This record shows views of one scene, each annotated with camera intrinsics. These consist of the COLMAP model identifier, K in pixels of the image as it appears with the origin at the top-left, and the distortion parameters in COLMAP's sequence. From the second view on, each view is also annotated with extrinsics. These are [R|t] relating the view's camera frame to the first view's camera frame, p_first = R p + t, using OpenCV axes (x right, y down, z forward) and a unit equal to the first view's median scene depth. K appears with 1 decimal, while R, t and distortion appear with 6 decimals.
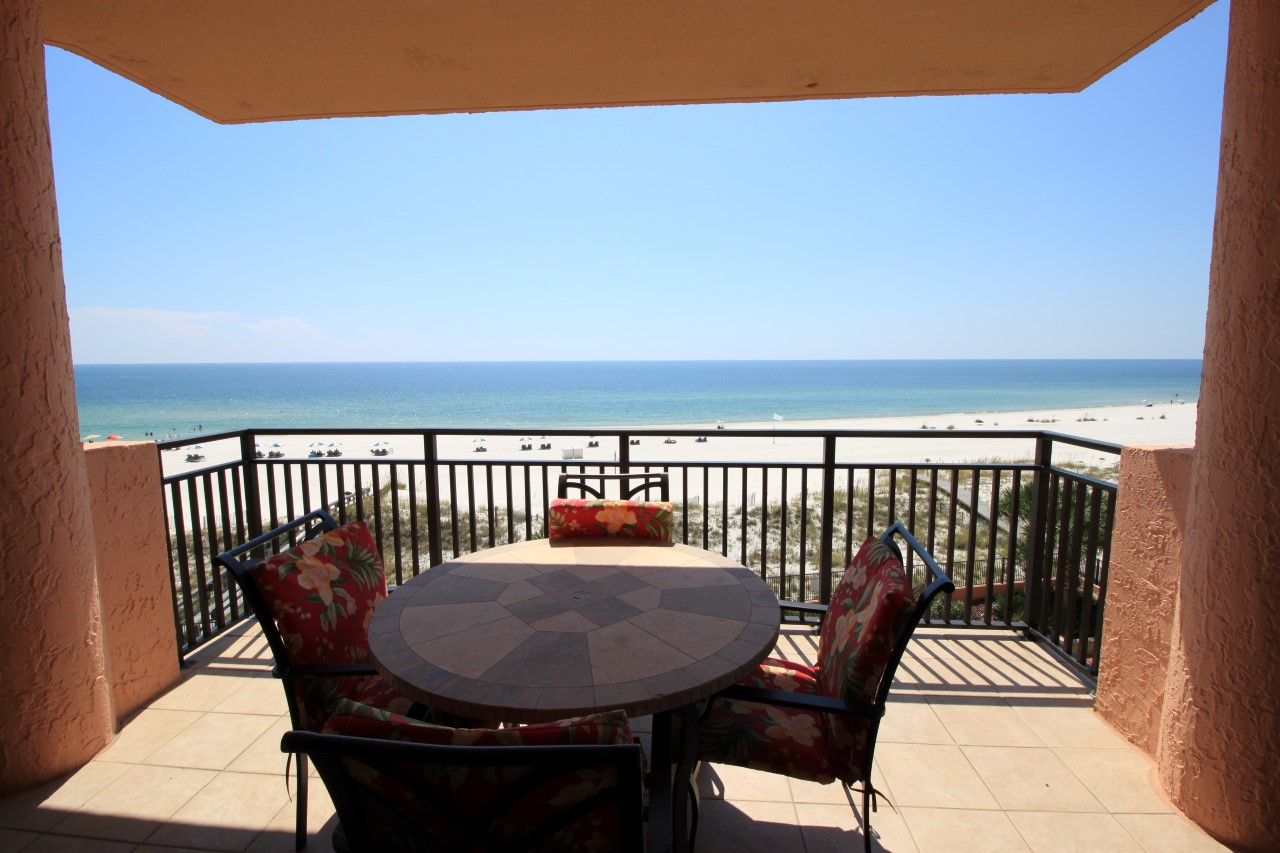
lens RADIAL K [[596.1, 0, 640.0], [0, 596.1, 426.5], [0, 0, 1]] dist [0.005852, -0.016264]
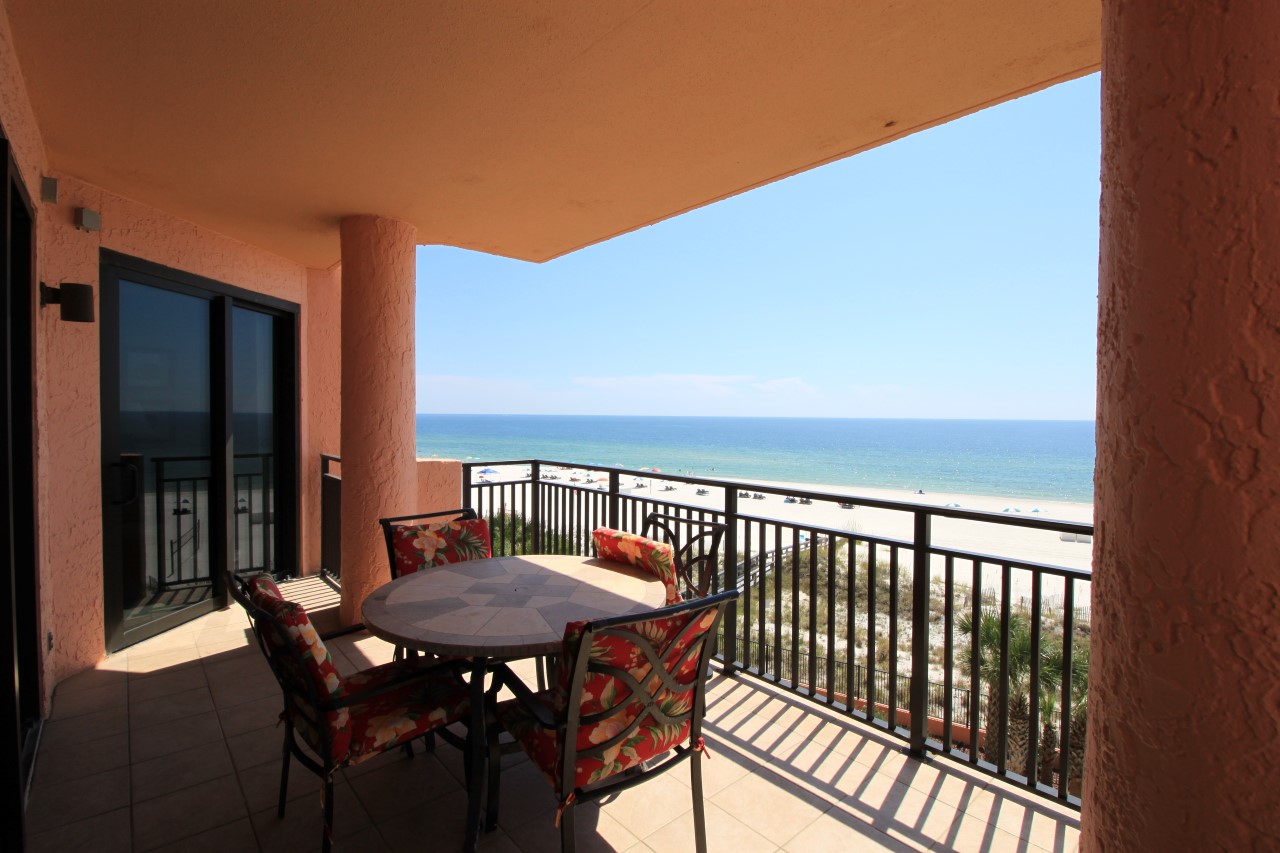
lens RADIAL K [[596.1, 0, 640.0], [0, 596.1, 426.5], [0, 0, 1]] dist [0.005852, -0.016264]
pose [[0.713438, 0.027123, -0.700193, 0.617137], [-0.093711, 0.993968, -0.056980, -0.018713], [0.694424, 0.106268, 0.711676, 0.115526]]
